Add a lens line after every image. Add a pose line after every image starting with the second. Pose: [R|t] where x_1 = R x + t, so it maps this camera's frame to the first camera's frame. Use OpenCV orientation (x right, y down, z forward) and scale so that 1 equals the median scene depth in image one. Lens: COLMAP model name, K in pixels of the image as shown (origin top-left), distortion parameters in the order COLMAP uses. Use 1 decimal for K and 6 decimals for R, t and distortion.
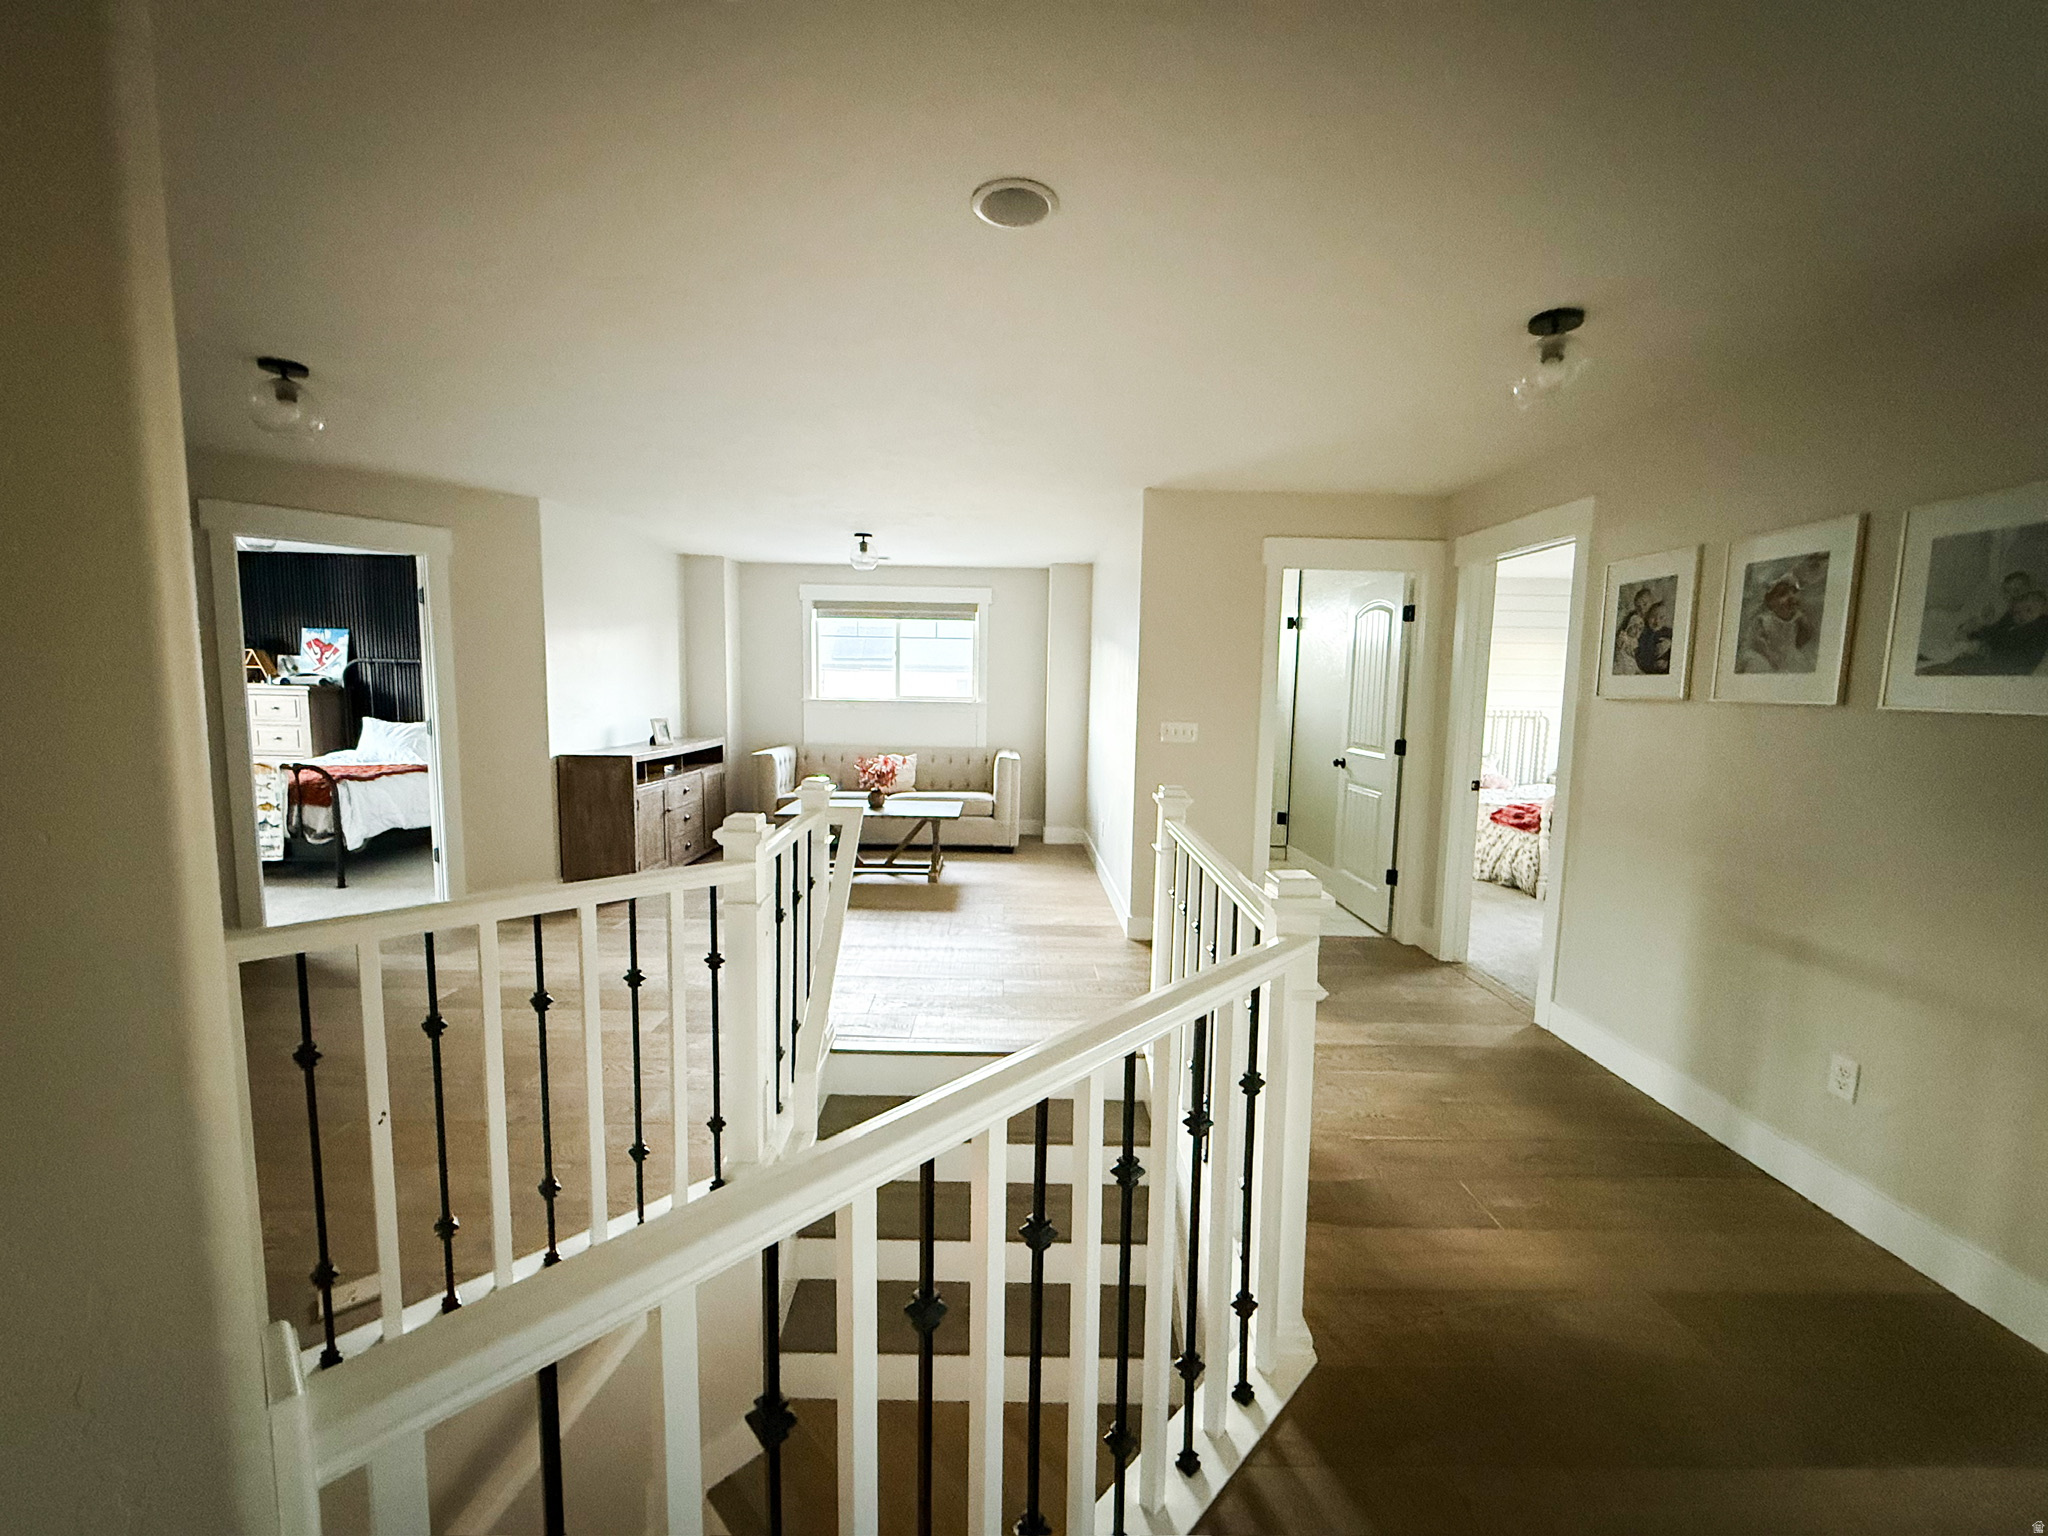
lens RADIAL K [[819.8, 0, 1023.1], [0, 819.8, 768.7], [0, 0, 1]] dist [-0.000159, -0.000166]
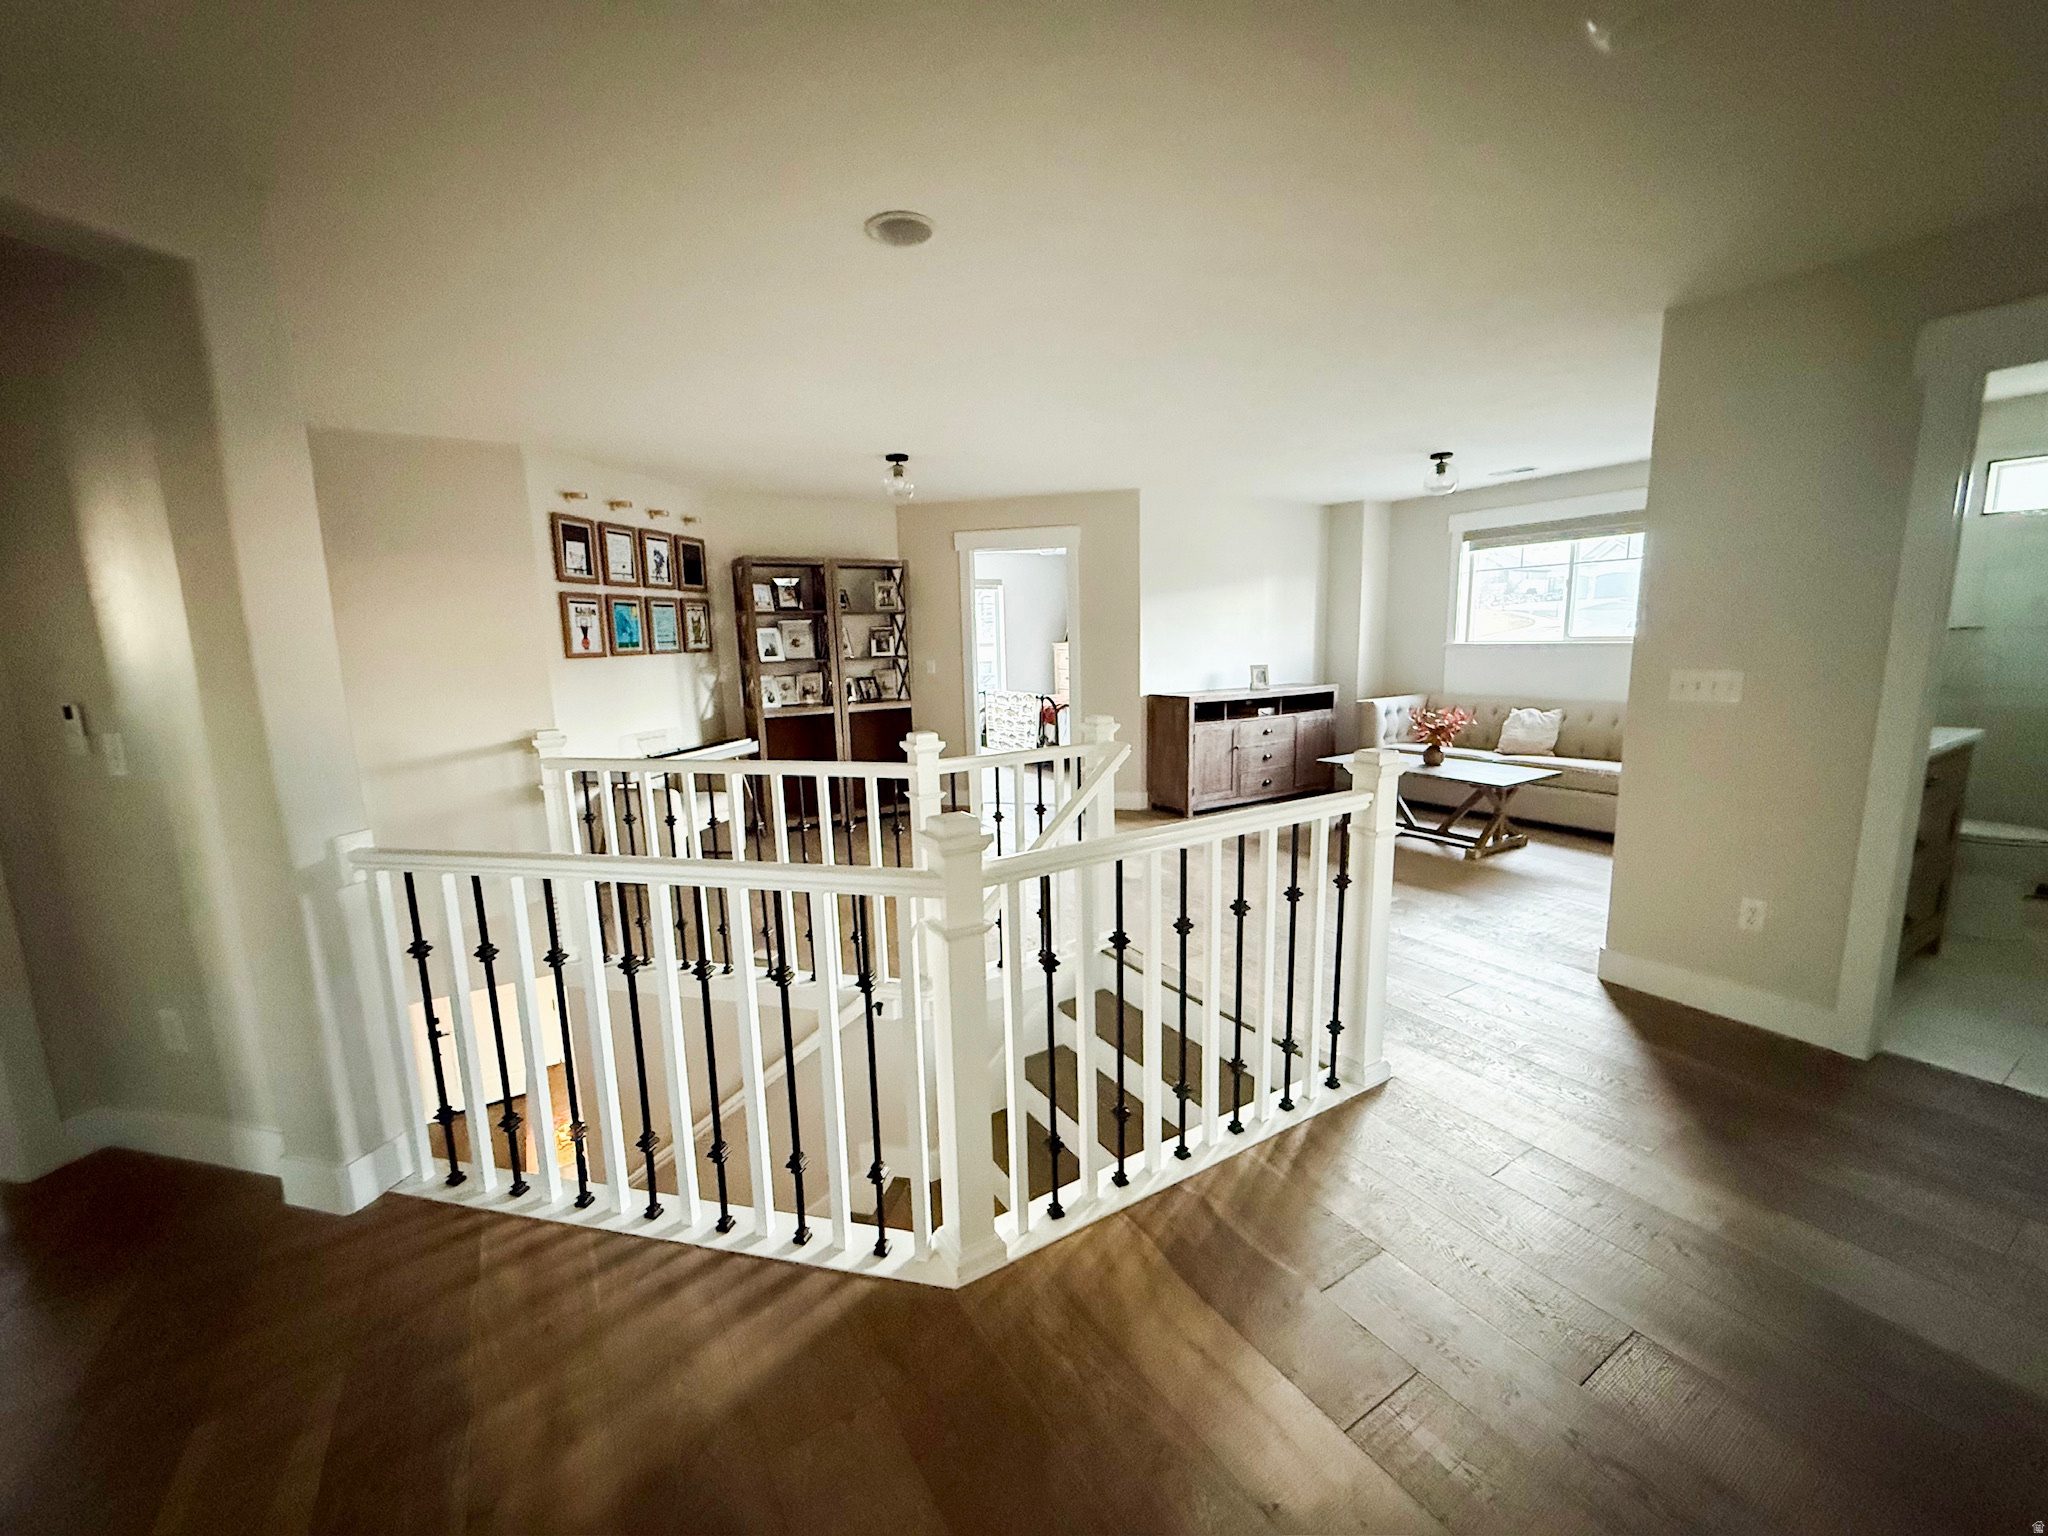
lens RADIAL K [[819.8, 0, 1019.6], [0, 819.8, 771.3], [0, 0, 1]] dist [-0.000159, -0.000166]
pose [[0.512192, 0.109653, -0.851843, 0.347262], [-0.053030, 0.993962, 0.096061, -0.008249], [0.857232, -0.004028, 0.514914, 0.155208]]
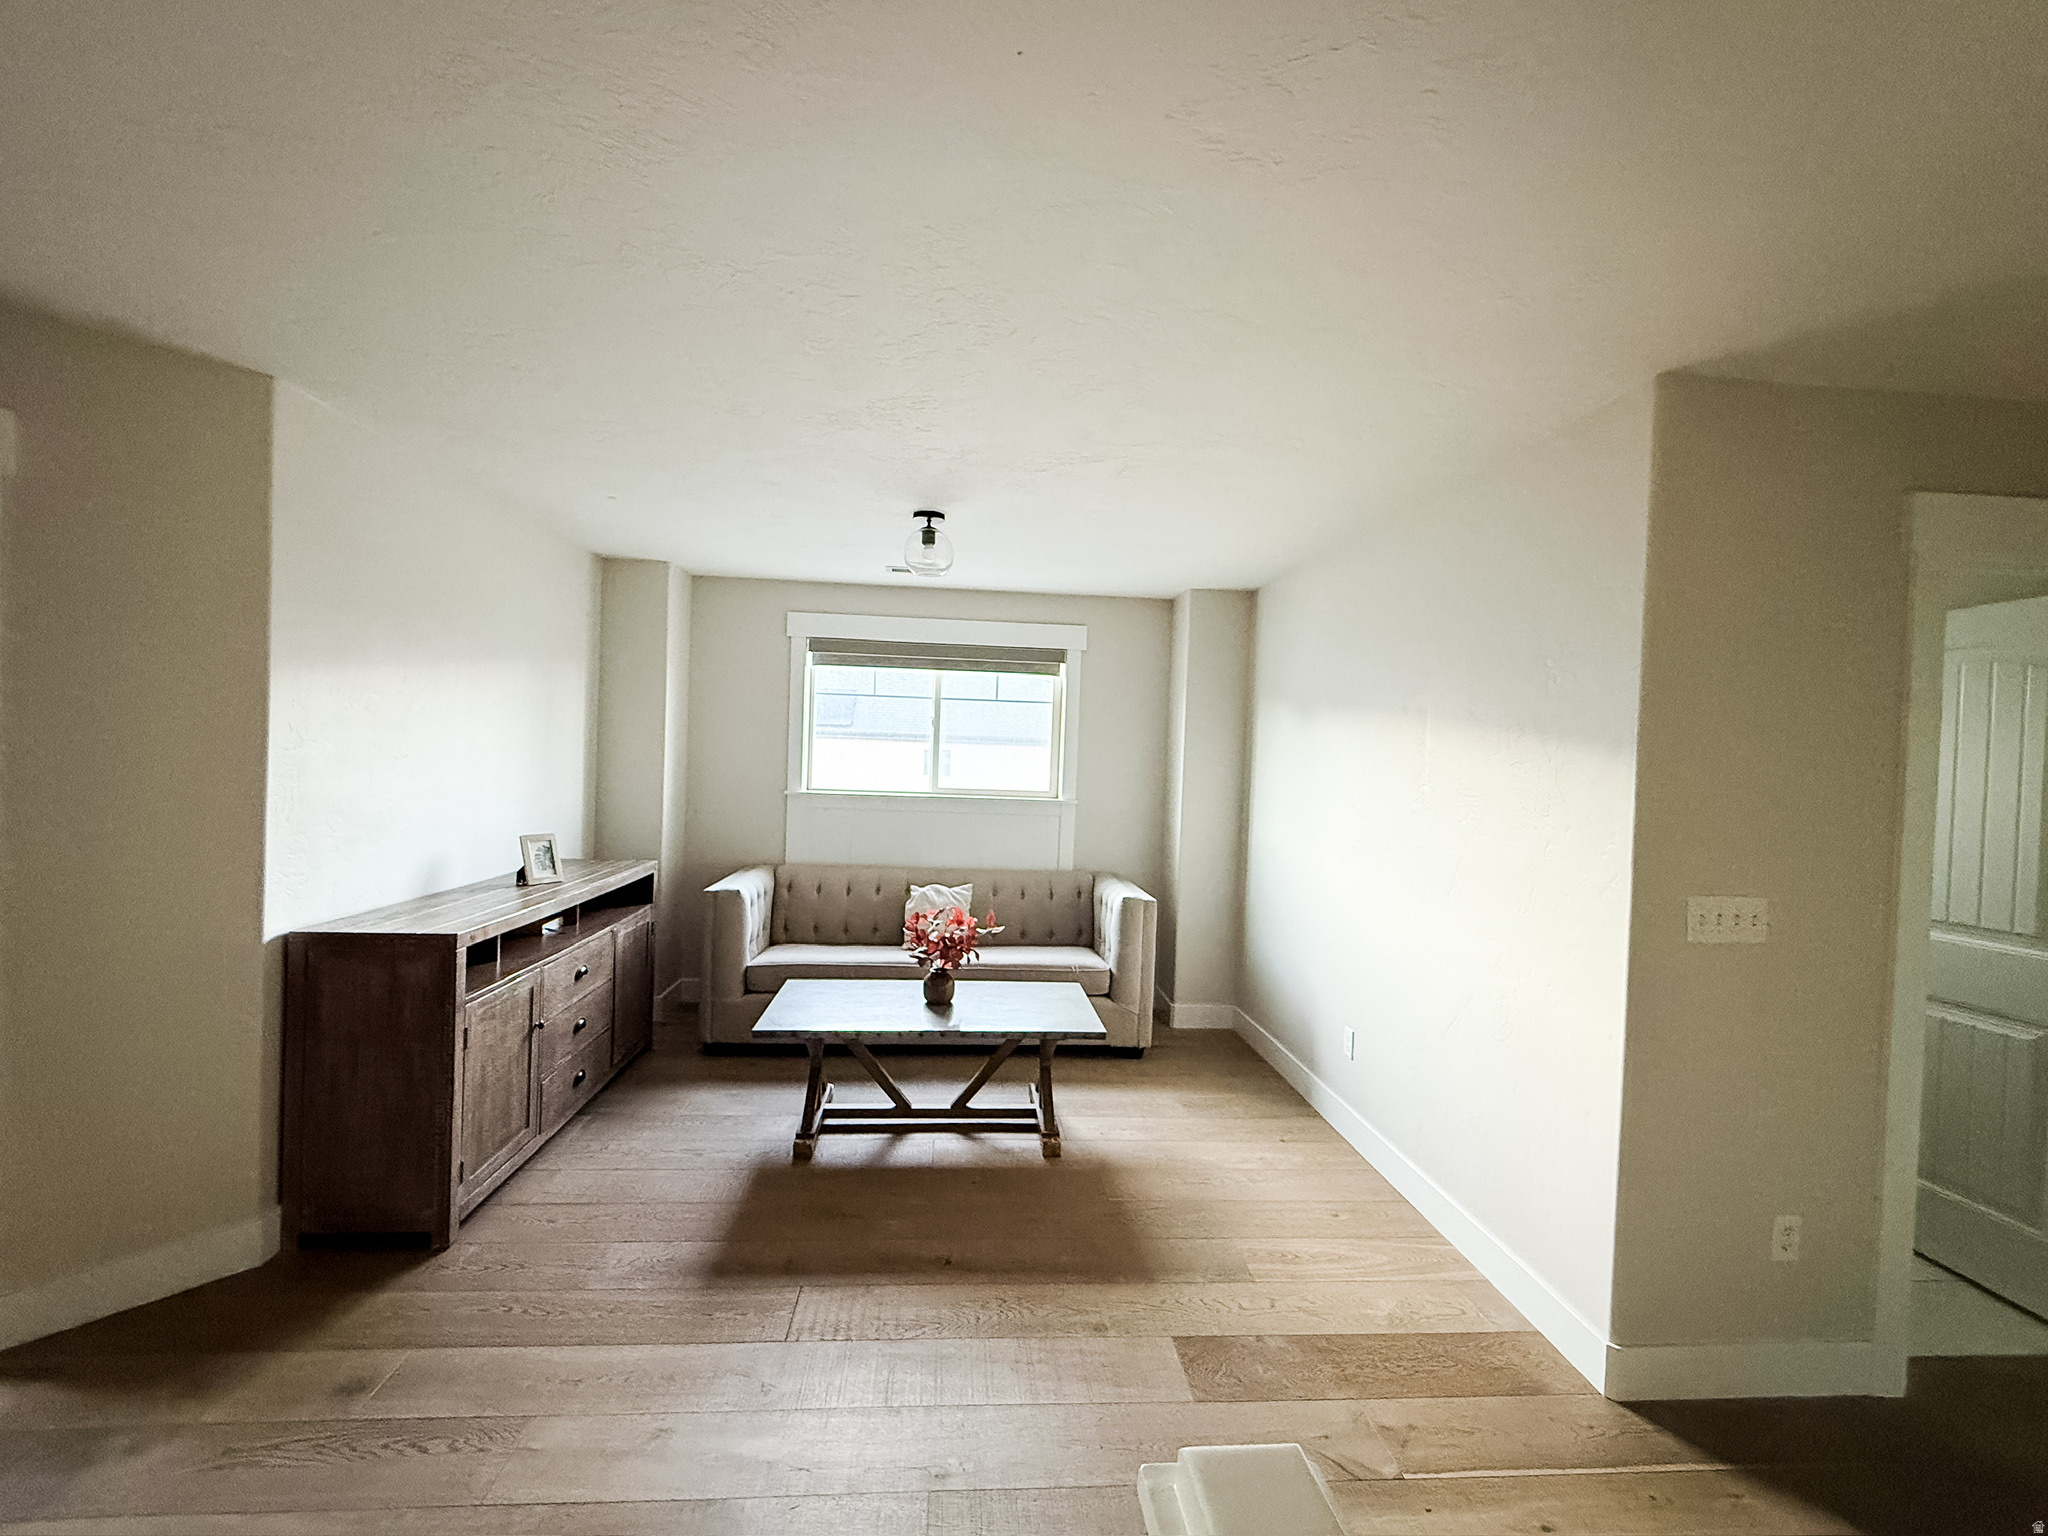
lens RADIAL K [[852.7, 0, 1024.7], [0, 852.7, 771.8], [0, 0, 1]] dist [-0.001332, 0.000104]
pose [[0.997722, 0.016629, 0.065376, -0.159700], [-0.011223, 0.996553, -0.082199, -0.060013], [-0.066517, 0.081278, 0.994469, 0.414523]]
